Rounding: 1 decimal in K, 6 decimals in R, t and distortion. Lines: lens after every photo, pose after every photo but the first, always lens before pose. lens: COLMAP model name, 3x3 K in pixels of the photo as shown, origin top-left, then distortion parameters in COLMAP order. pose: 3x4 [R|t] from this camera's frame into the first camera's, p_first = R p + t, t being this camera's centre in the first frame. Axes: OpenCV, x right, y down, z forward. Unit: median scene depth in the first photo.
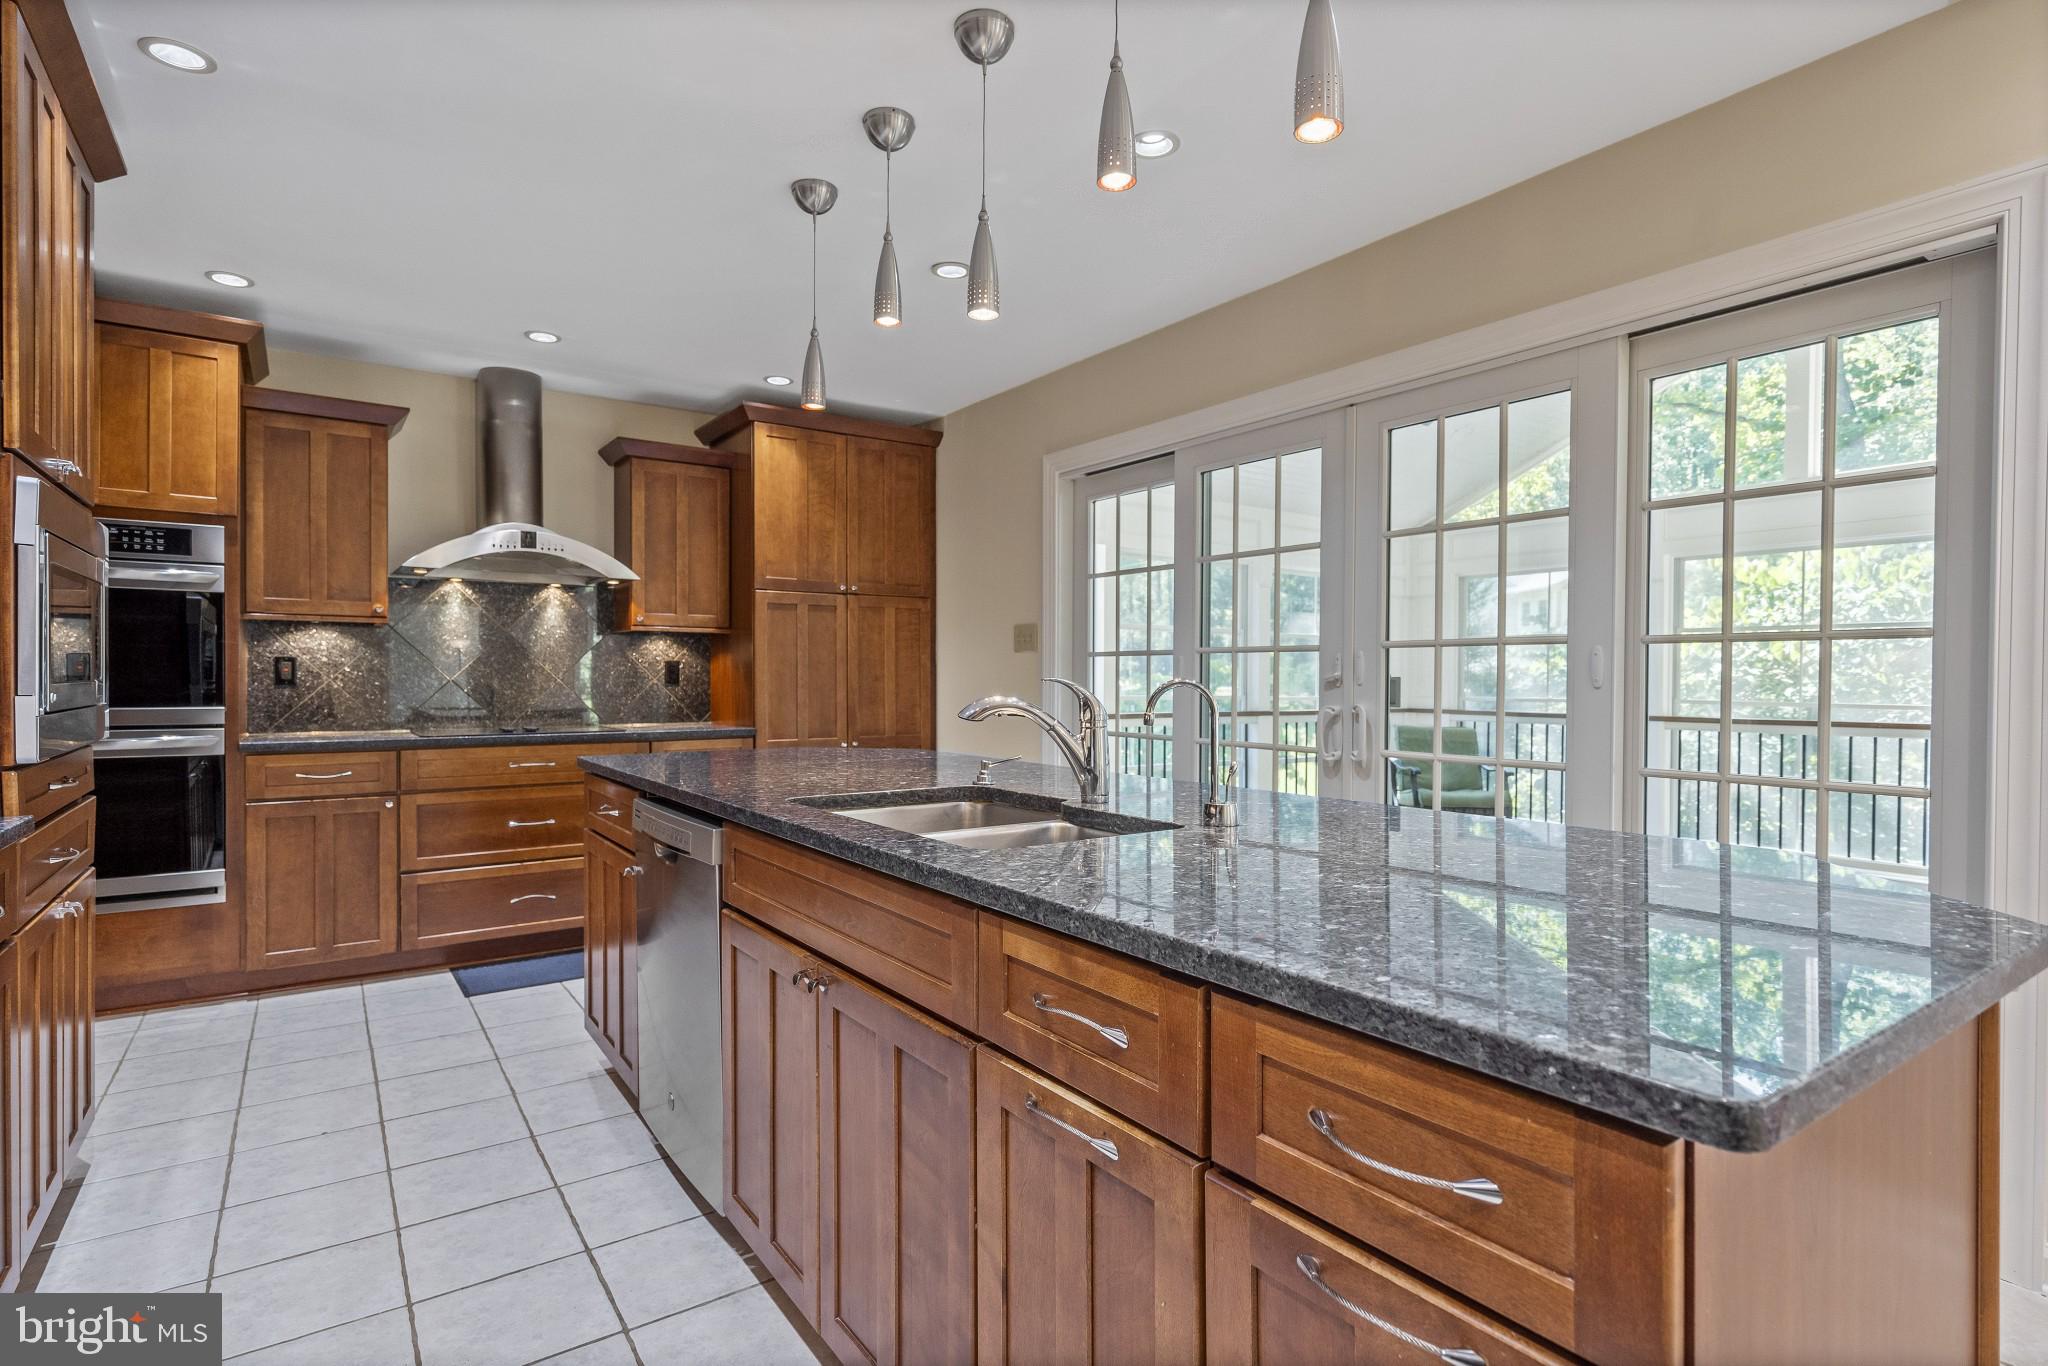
lens RADIAL K [[1015.7, 0, 1019.9], [0, 1015.7, 687.8], [0, 0, 1]] dist [0.001390, 0.002437]
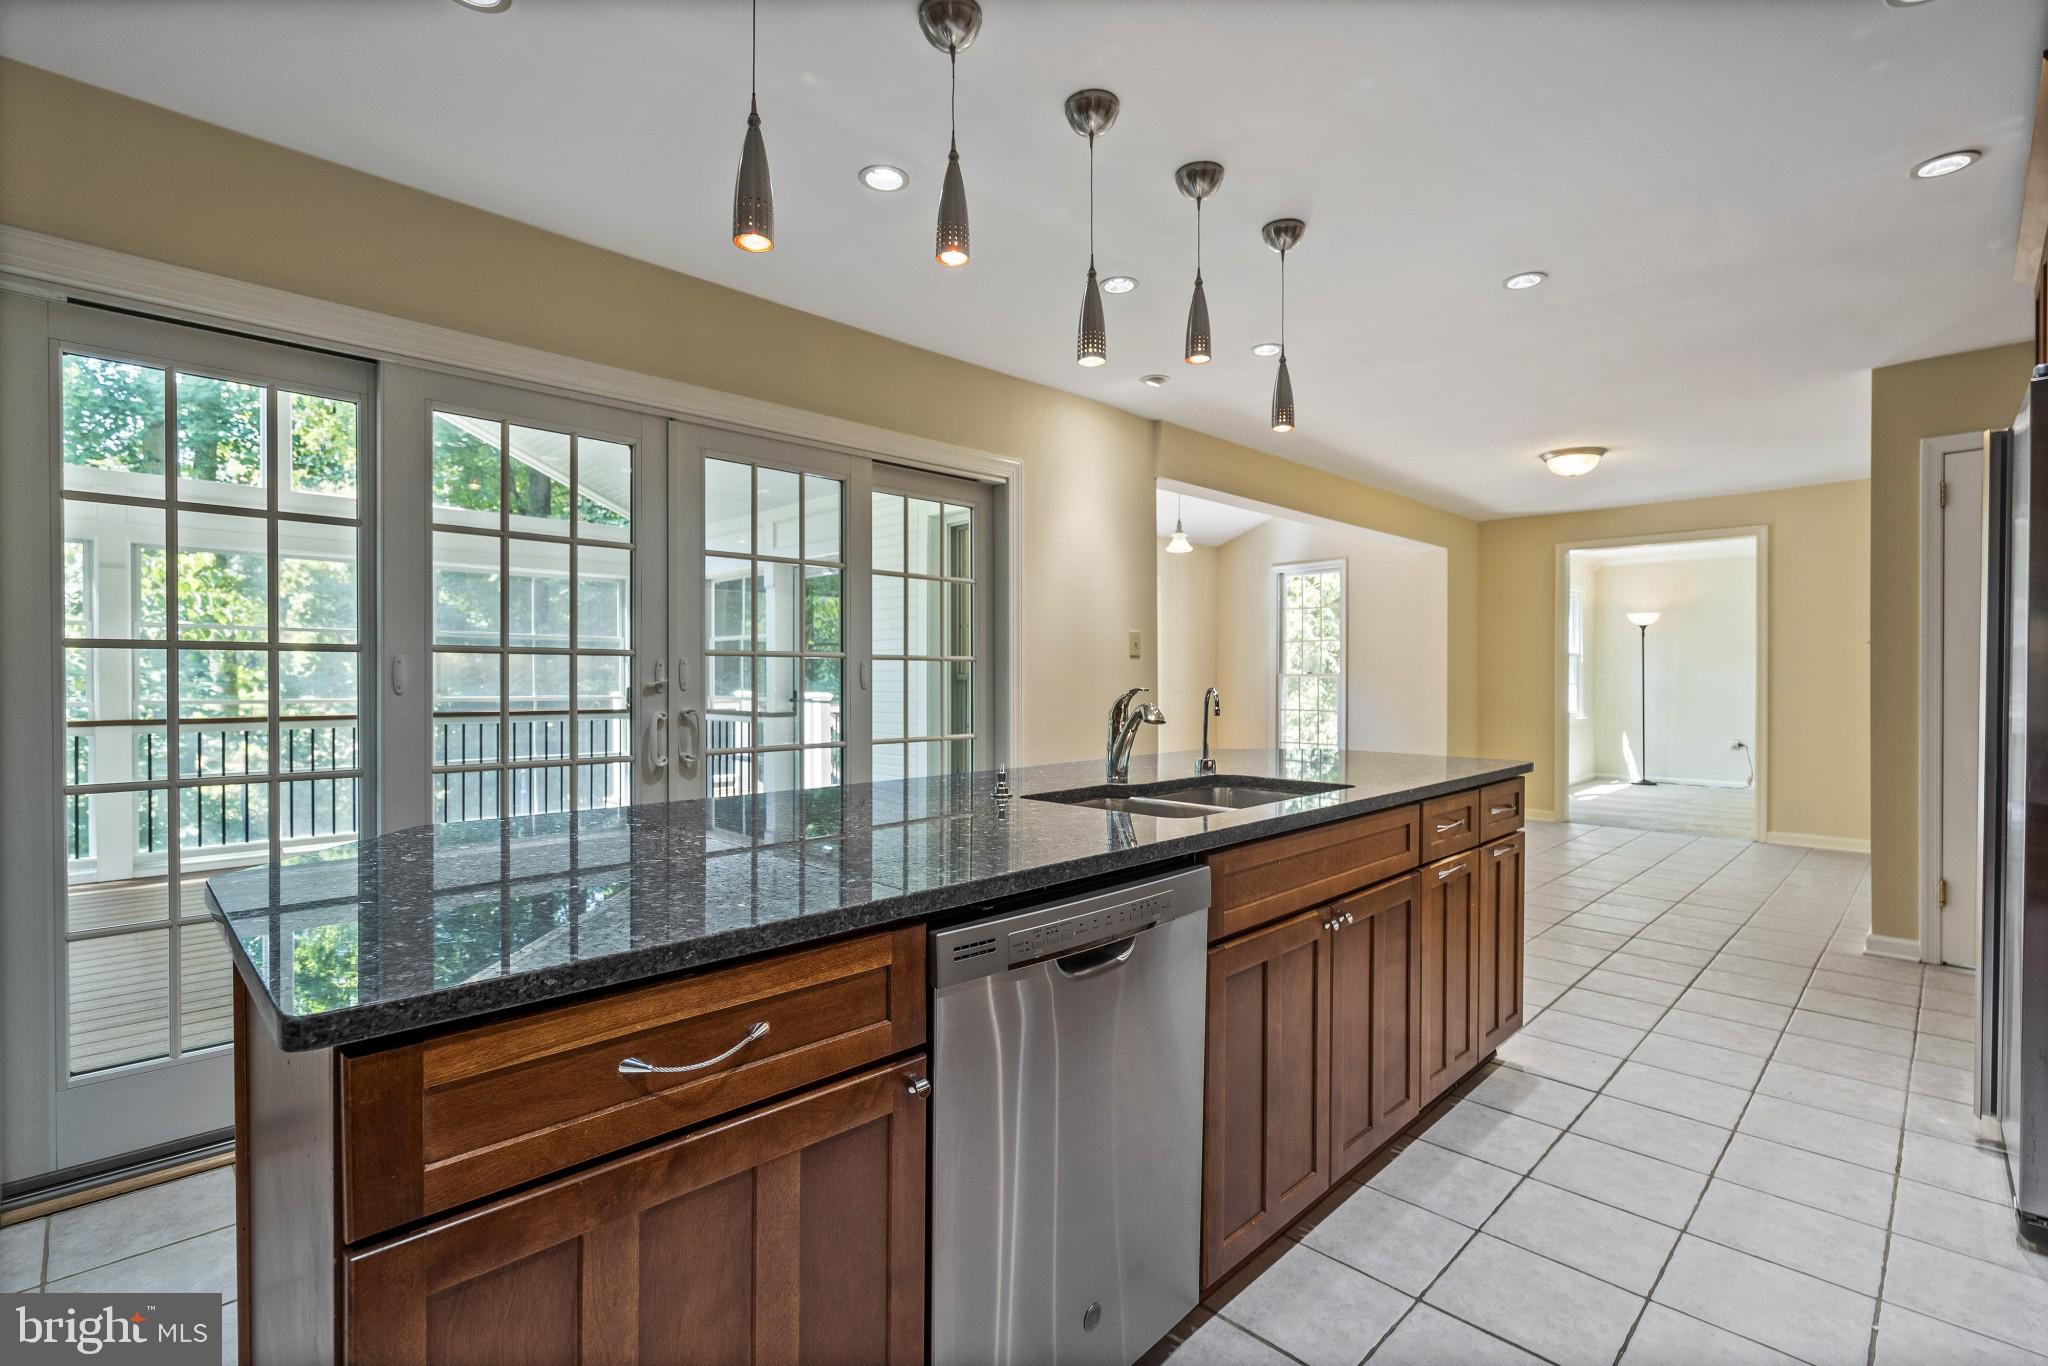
lens RADIAL K [[936.2, 0, 1032.4], [0, 936.2, 679.1], [0, 0, 1]] dist [-0.039578, 0.001346]
pose [[-0.185167, -0.004622, 0.982696, -0.555658], [0.011882, 0.999905, 0.006942, -0.012573], [-0.982635, 0.012962, -0.185095, 0.673653]]
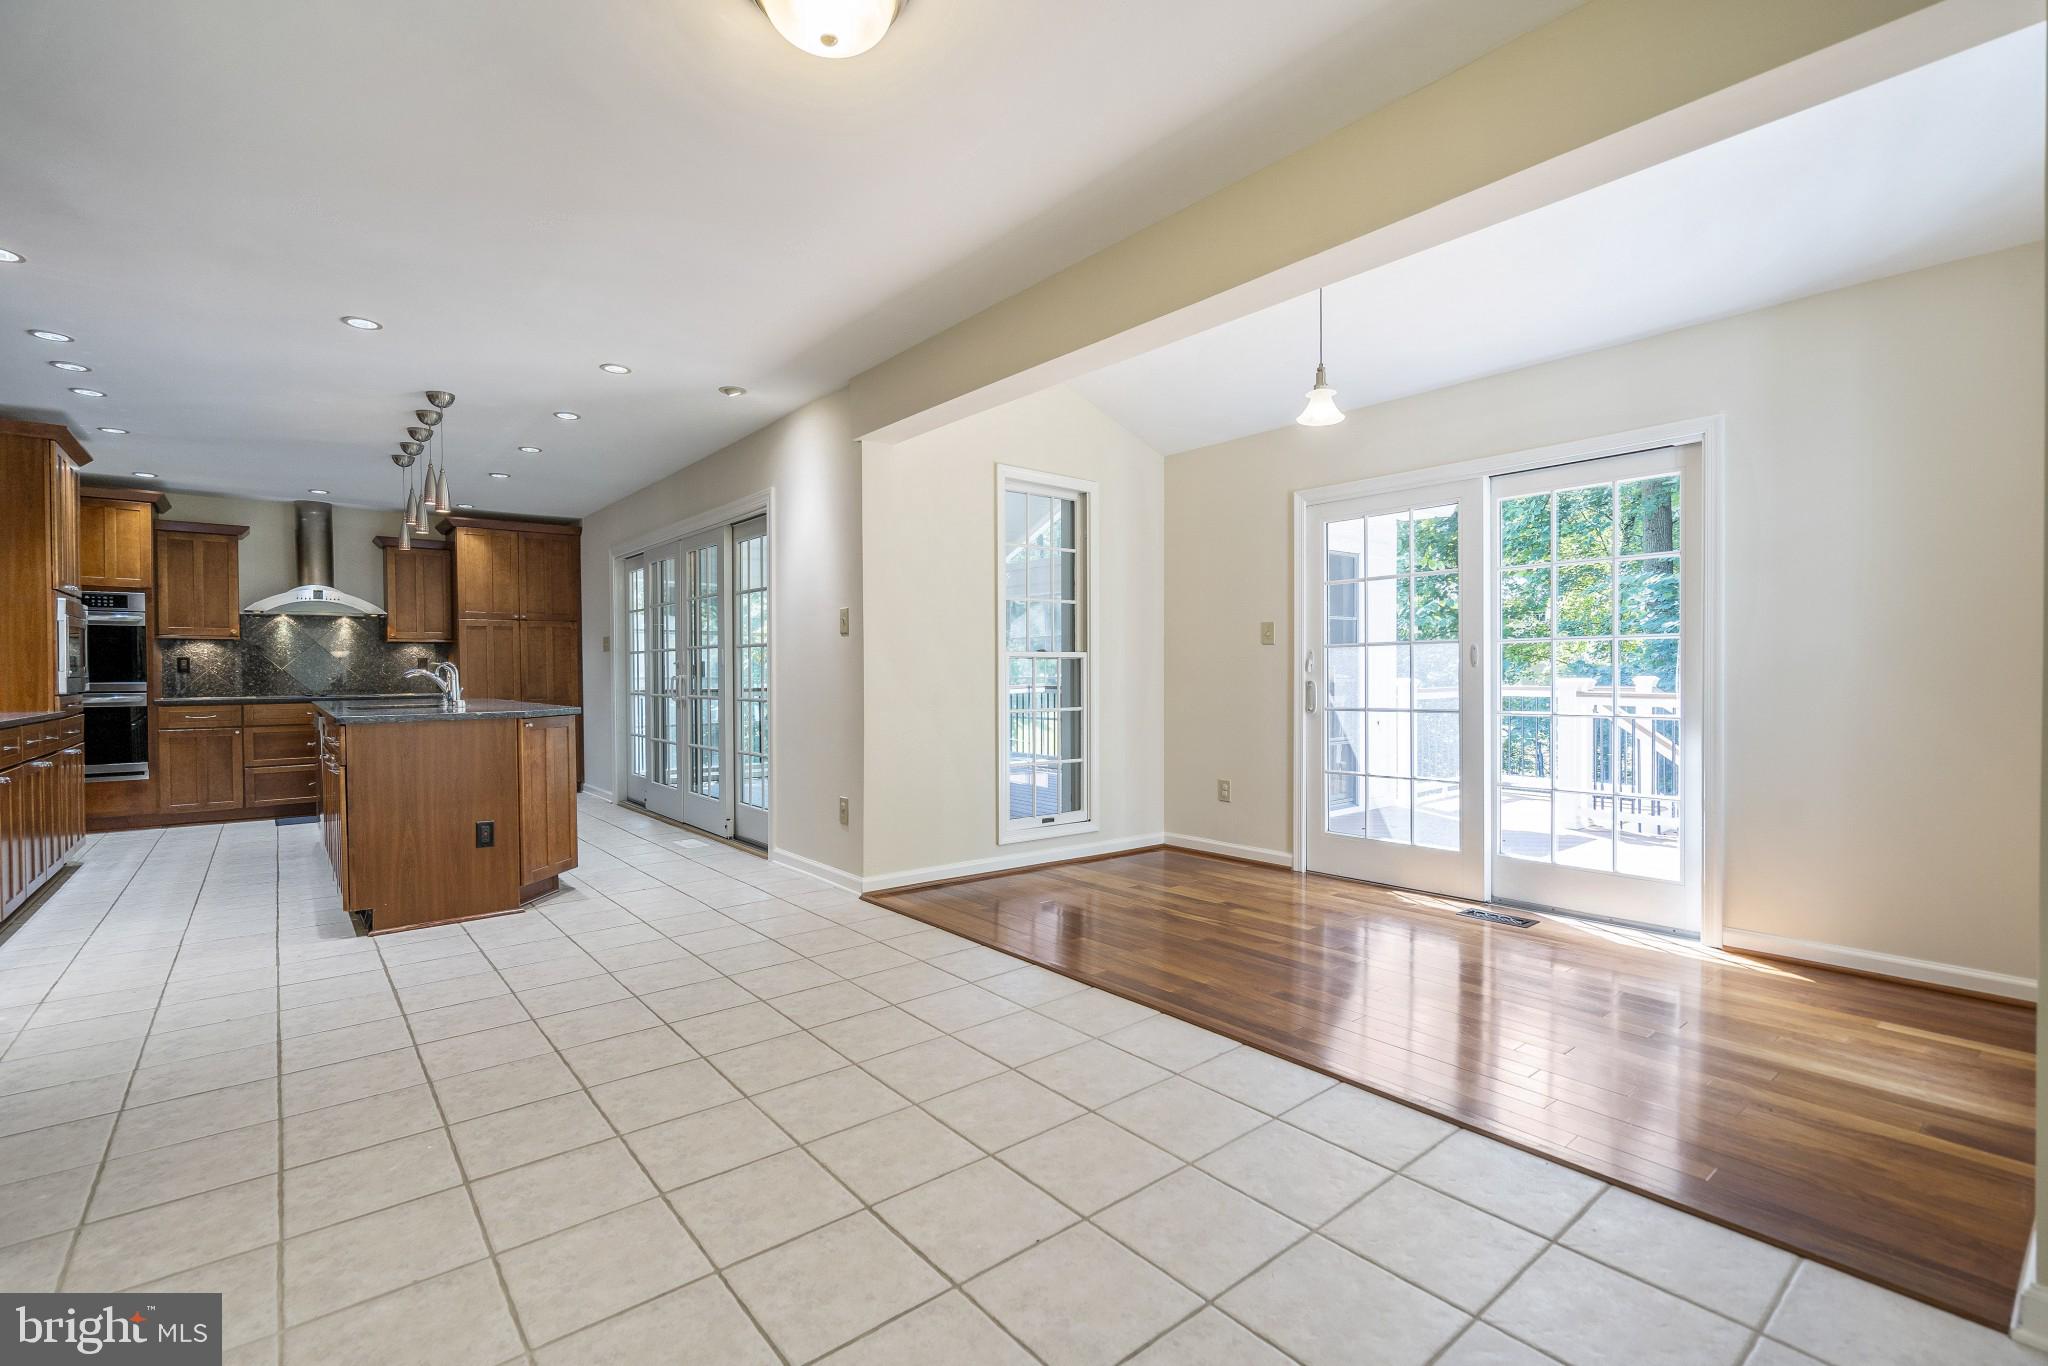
lens RADIAL K [[916.7, 0, 1014.7], [0, 916.7, 688.6], [0, 0, 1]] dist [-0.002677, -0.000610]
pose [[0.997388, -0.009998, 0.071536, 0.707793], [0.009368, 0.999914, 0.009140, 0.026779], [-0.071621, -0.008446, 0.997396, -0.818230]]
